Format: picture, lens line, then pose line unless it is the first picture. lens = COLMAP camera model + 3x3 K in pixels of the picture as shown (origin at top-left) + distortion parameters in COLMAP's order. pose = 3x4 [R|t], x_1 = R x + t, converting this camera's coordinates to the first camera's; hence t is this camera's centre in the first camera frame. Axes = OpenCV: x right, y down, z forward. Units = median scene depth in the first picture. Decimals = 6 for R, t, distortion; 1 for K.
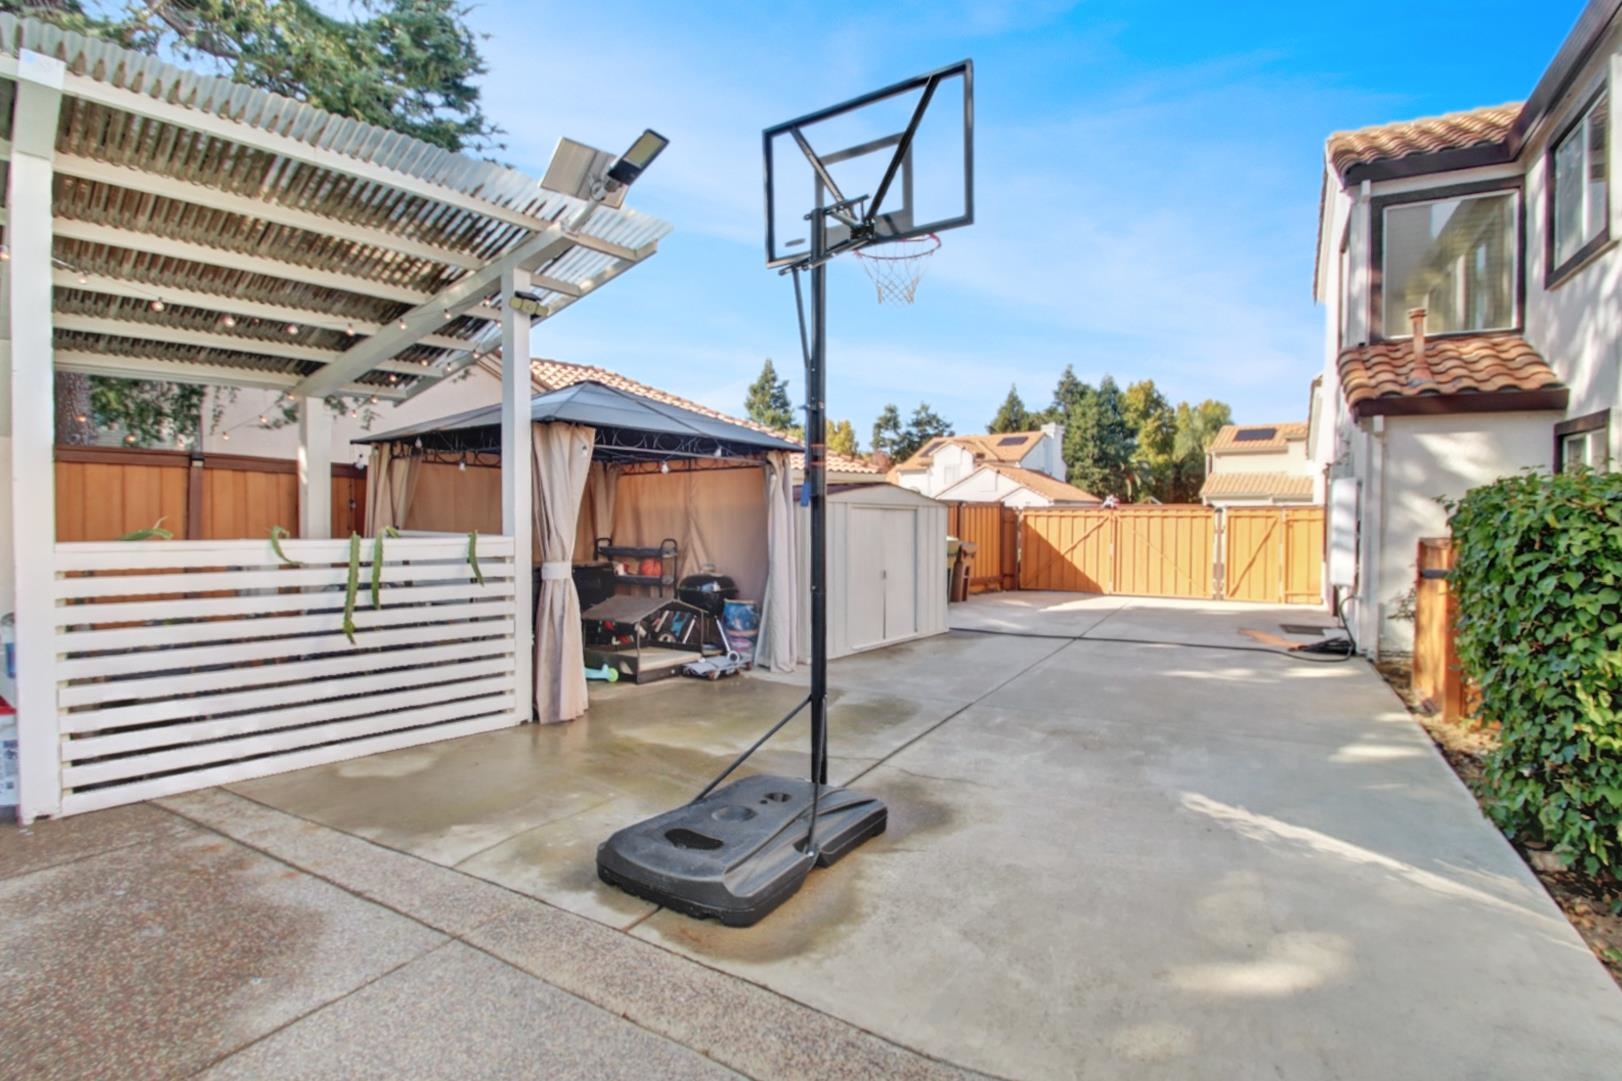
lens RADIAL K [[717.1, 0, 852.6], [0, 717.1, 517.6], [0, 0, 1]] dist [-0.013811, -0.000290]
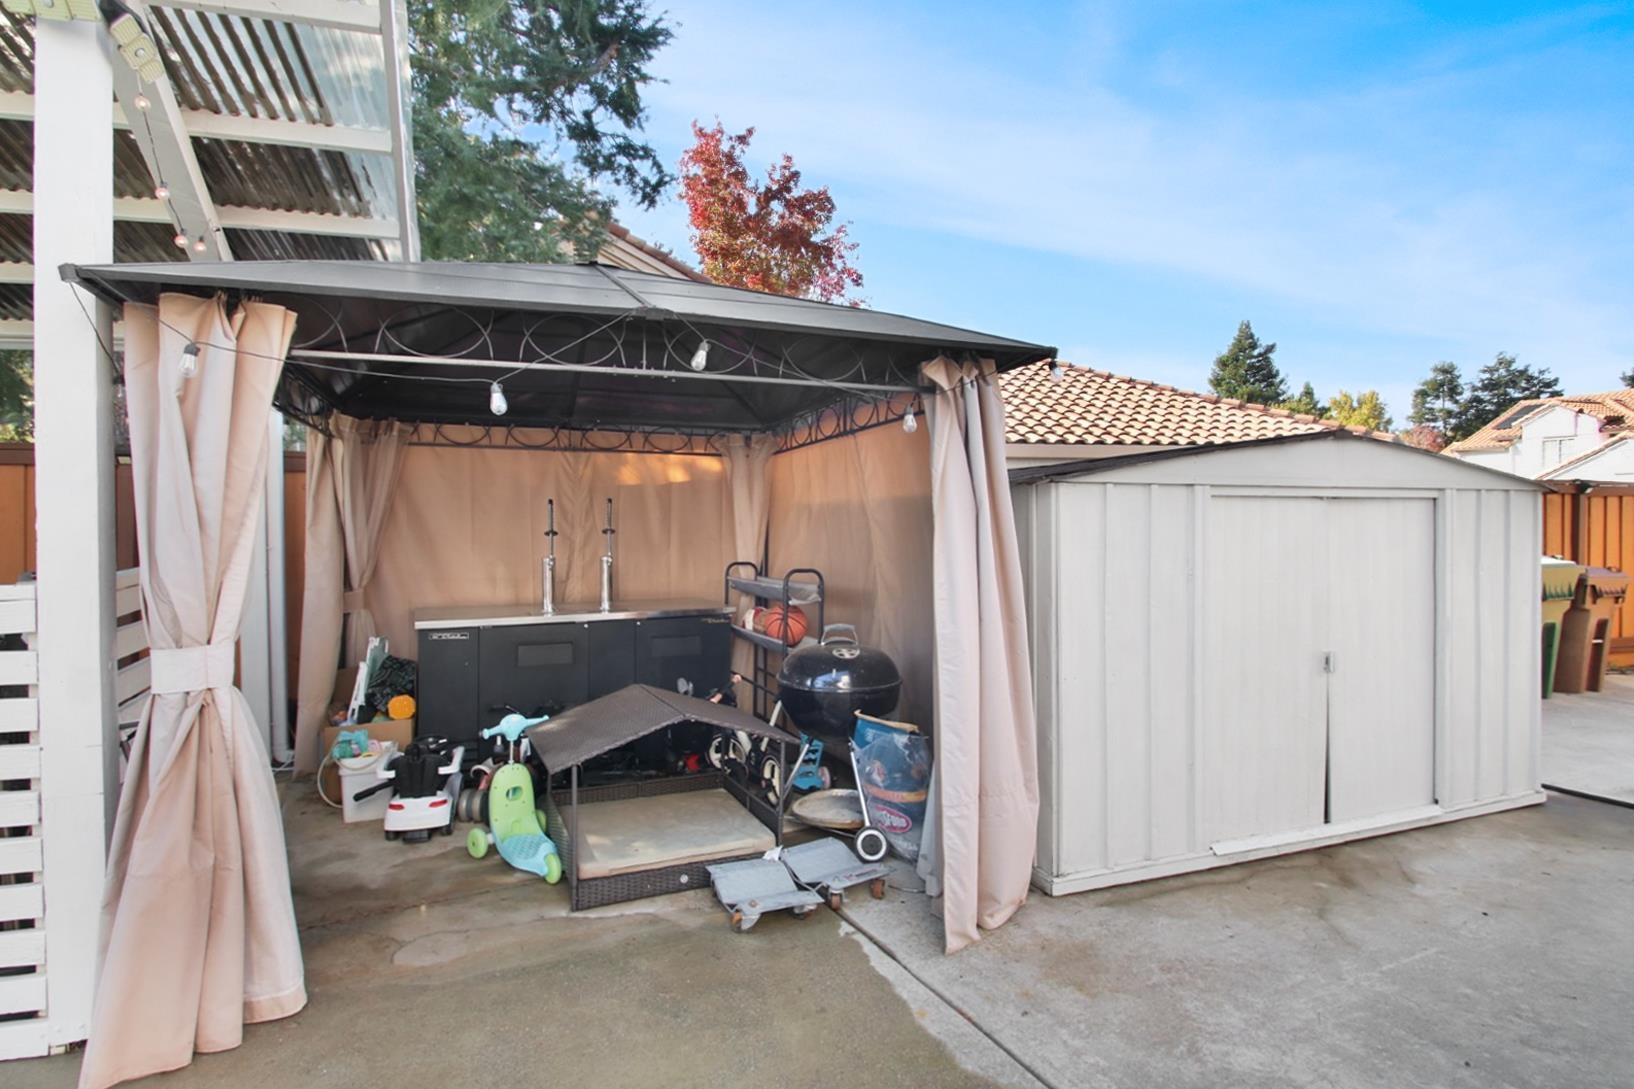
lens RADIAL K [[722.4, 0, 858.9], [0, 722.4, 521.5], [0, 0, 1]] dist [-0.013811, -0.000290]
pose [[0.802607, -0.012280, -0.596381, 0.093685], [0.012707, 0.999913, -0.003488, -0.001132], [0.596372, -0.004778, 0.802694, 0.654990]]
